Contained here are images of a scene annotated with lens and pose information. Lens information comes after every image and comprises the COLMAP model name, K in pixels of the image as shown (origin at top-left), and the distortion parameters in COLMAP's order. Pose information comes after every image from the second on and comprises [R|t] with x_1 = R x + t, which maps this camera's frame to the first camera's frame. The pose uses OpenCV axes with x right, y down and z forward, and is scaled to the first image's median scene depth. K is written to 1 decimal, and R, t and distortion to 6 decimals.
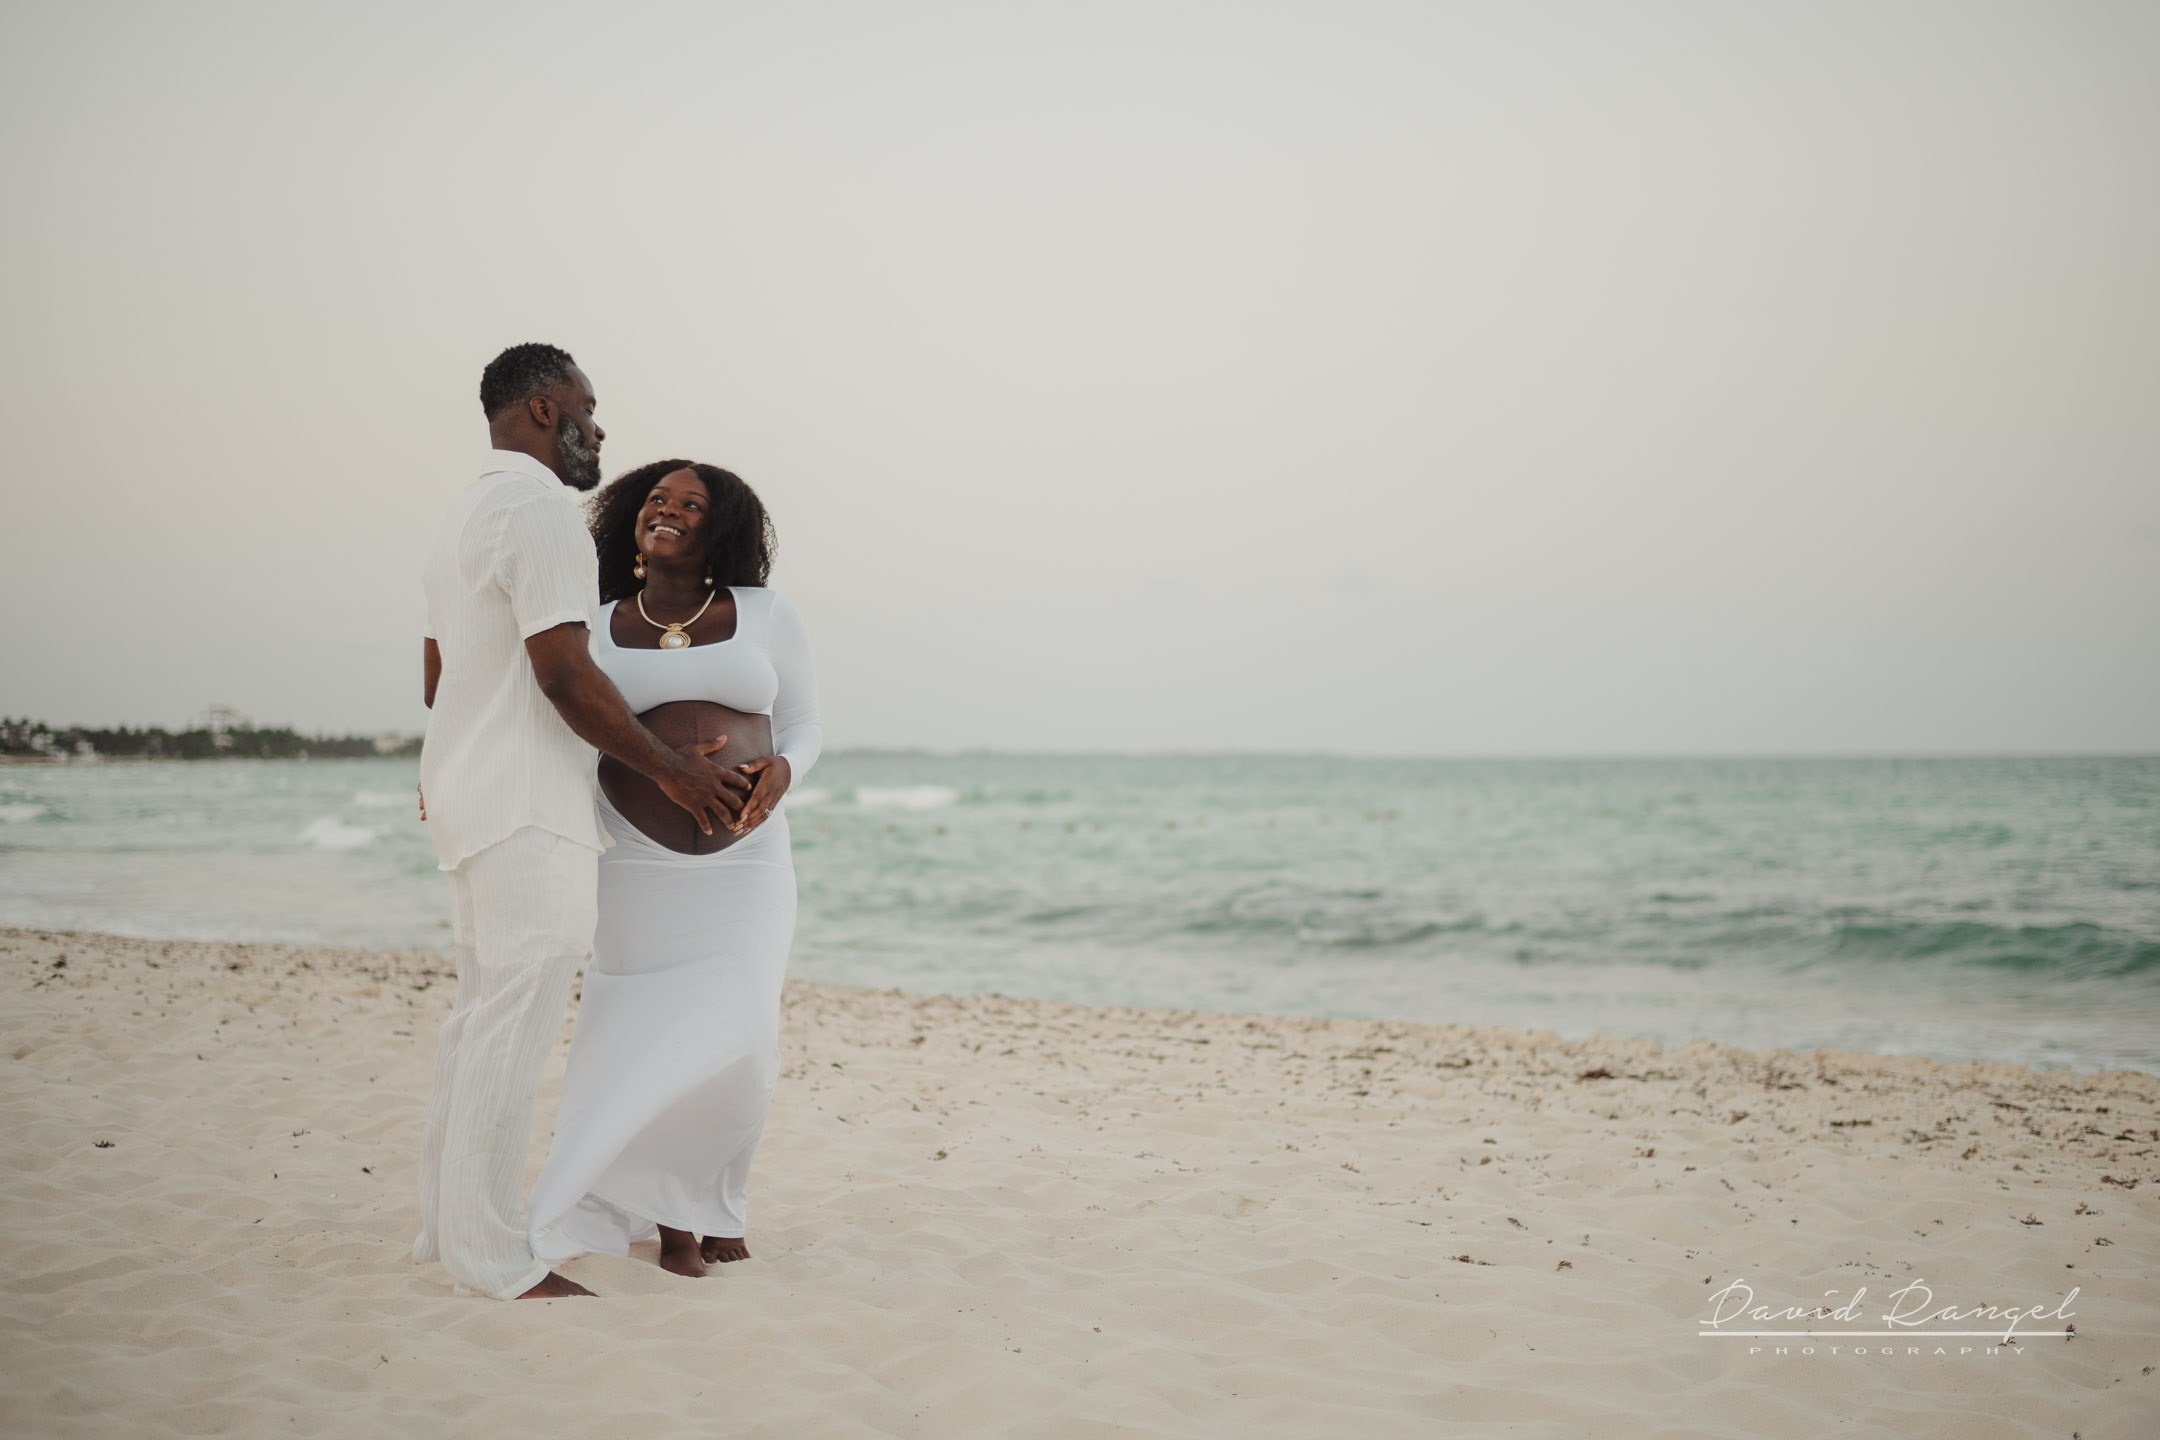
lens RADIAL K [[3158.0, 0, 1080.0], [0, 3158.0, 720.0], [0, 0, 1]] dist [-0.100278, 0.091764]
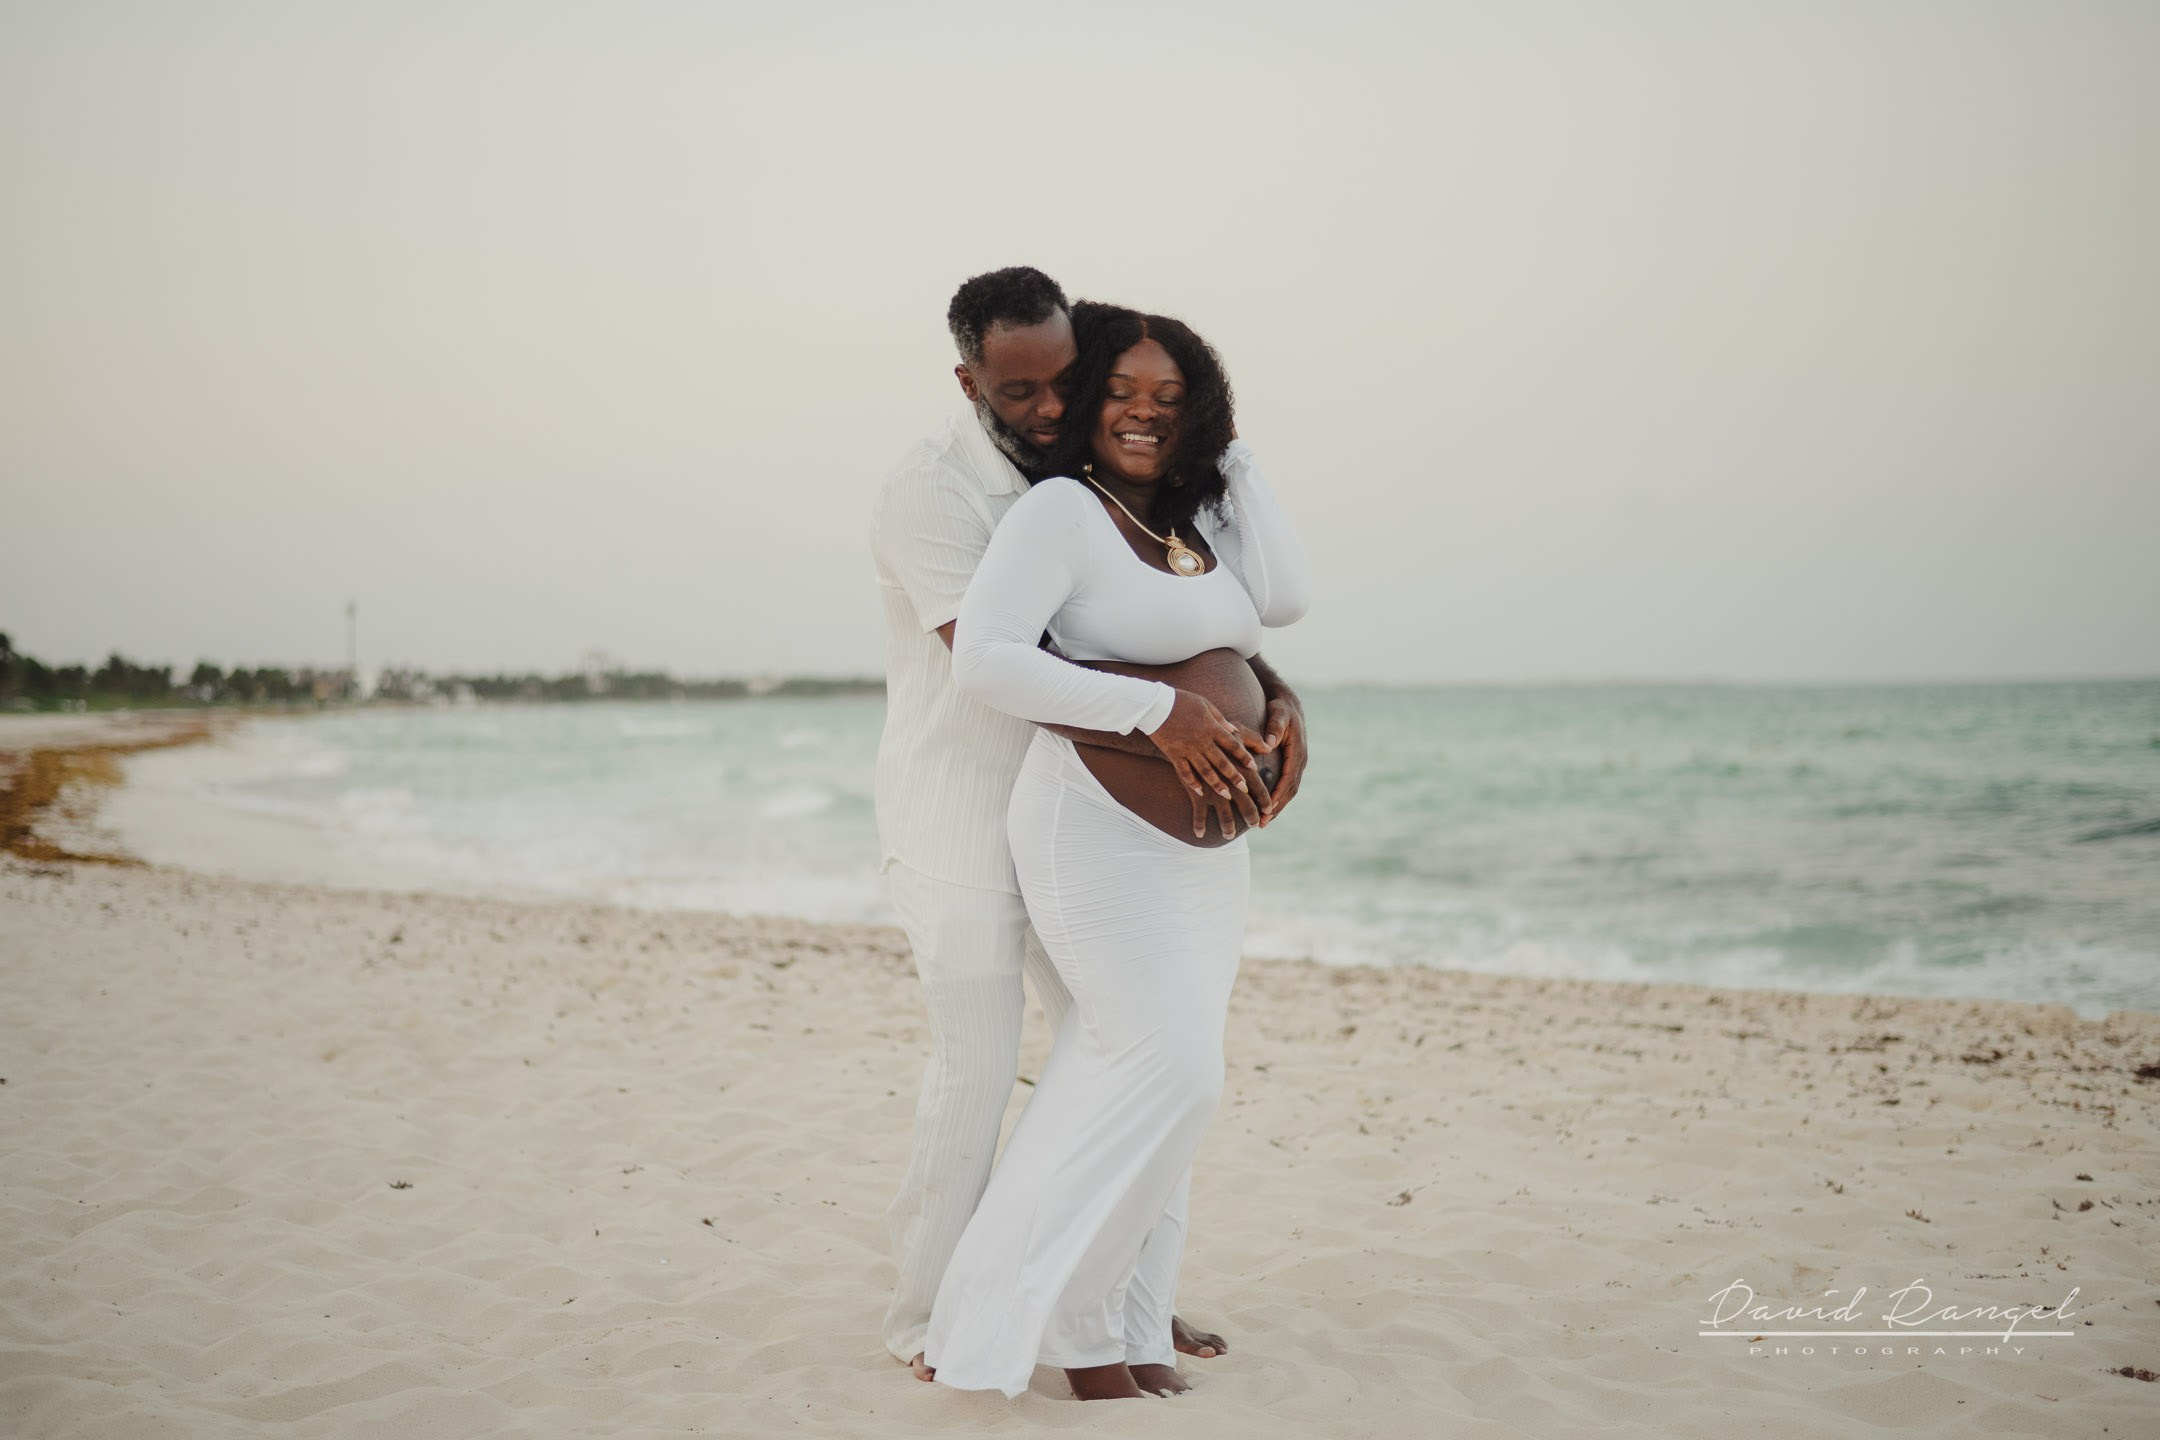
lens RADIAL K [[3158.0, 0, 1080.0], [0, 3158.0, 720.0], [0, 0, 1]] dist [-0.100278, 0.091764]
pose [[0.993071, -0.012882, -0.116809, -0.022498], [0.015371, 0.999673, 0.020436, -0.002523], [0.116507, -0.022090, 0.992944, 0.135683]]
